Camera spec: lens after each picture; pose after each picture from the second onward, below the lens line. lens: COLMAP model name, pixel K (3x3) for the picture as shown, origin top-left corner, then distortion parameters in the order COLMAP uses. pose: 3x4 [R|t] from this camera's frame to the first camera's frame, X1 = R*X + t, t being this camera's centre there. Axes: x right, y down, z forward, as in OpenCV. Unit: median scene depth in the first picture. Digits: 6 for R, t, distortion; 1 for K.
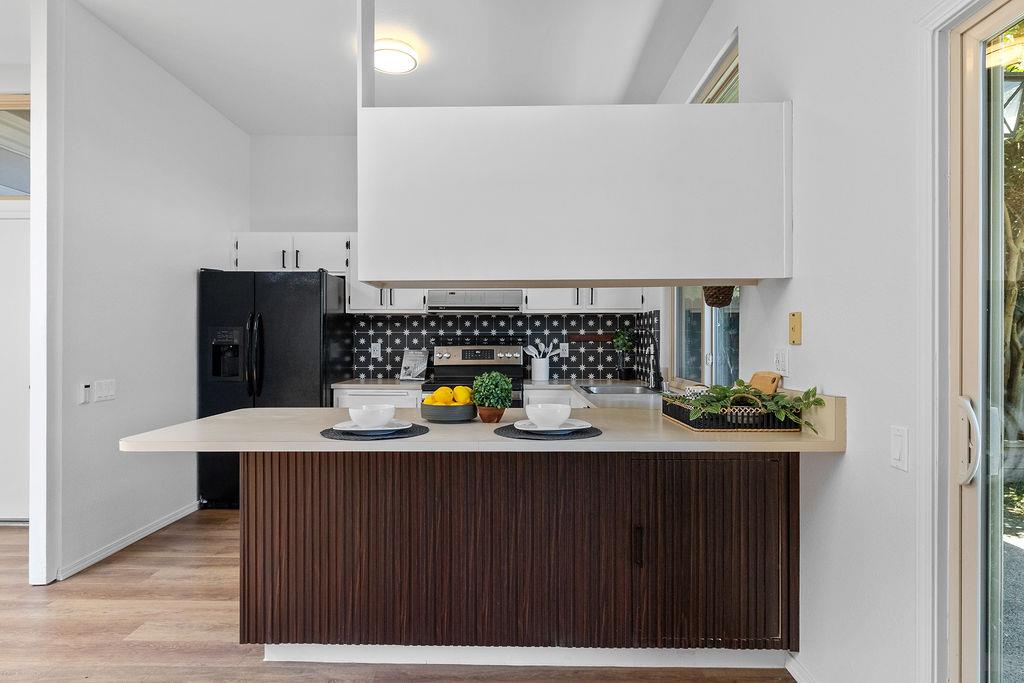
lens RADIAL K [[556.2, 0, 515.2], [0, 556.2, 343.1], [0, 0, 1]] dist [-0.016277, 0.000991]
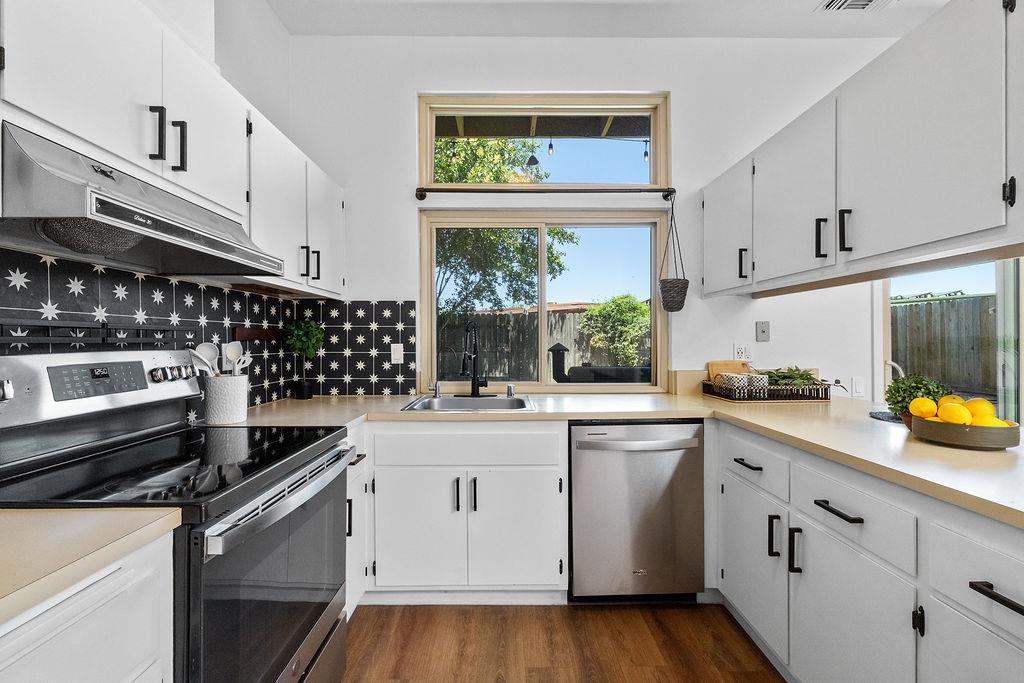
lens RADIAL K [[442.8, 0, 508.5], [0, 442.8, 341.8], [0, 0, 1]] dist [-0.000433, 0.001103]
pose [[-0.018000, -0.002226, 0.999836, -0.335657], [0.003765, 0.999990, 0.002294, -0.001383], [-0.999831, 0.003805, -0.017992, 0.761848]]
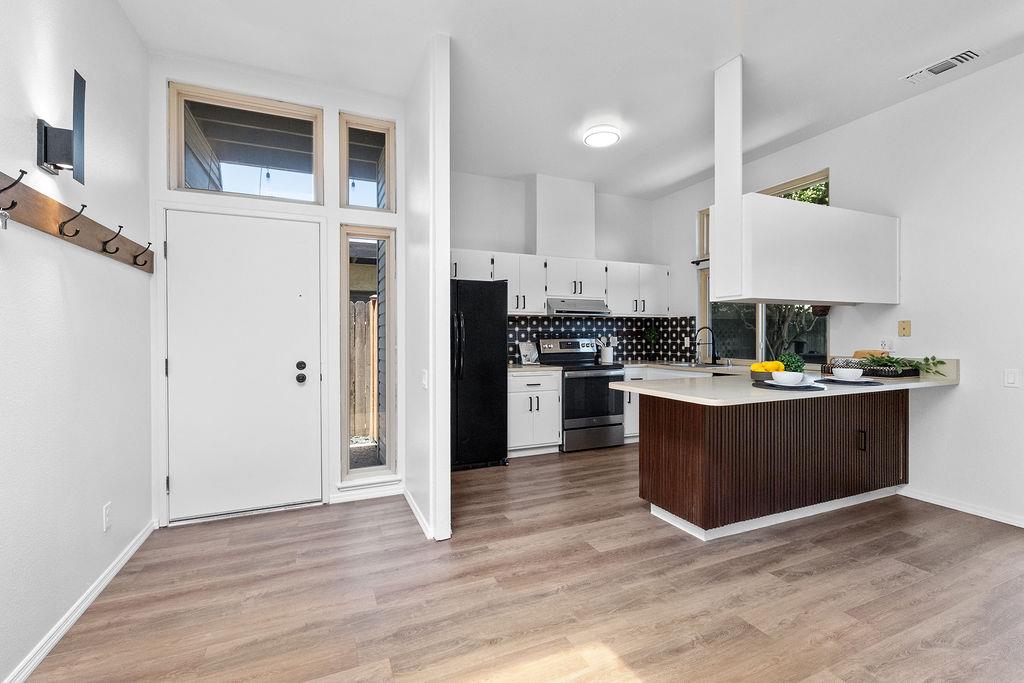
lens RADIAL K [[442.8, 0, 510.0], [0, 442.8, 338.1], [0, 0, 1]] dist [-0.000433, 0.001103]
pose [[0.912427, -0.003103, 0.409228, -0.663291], [0.003069, 0.999995, 0.000742, 0.001399], [-0.409228, 0.000579, 0.912432, 0.038590]]
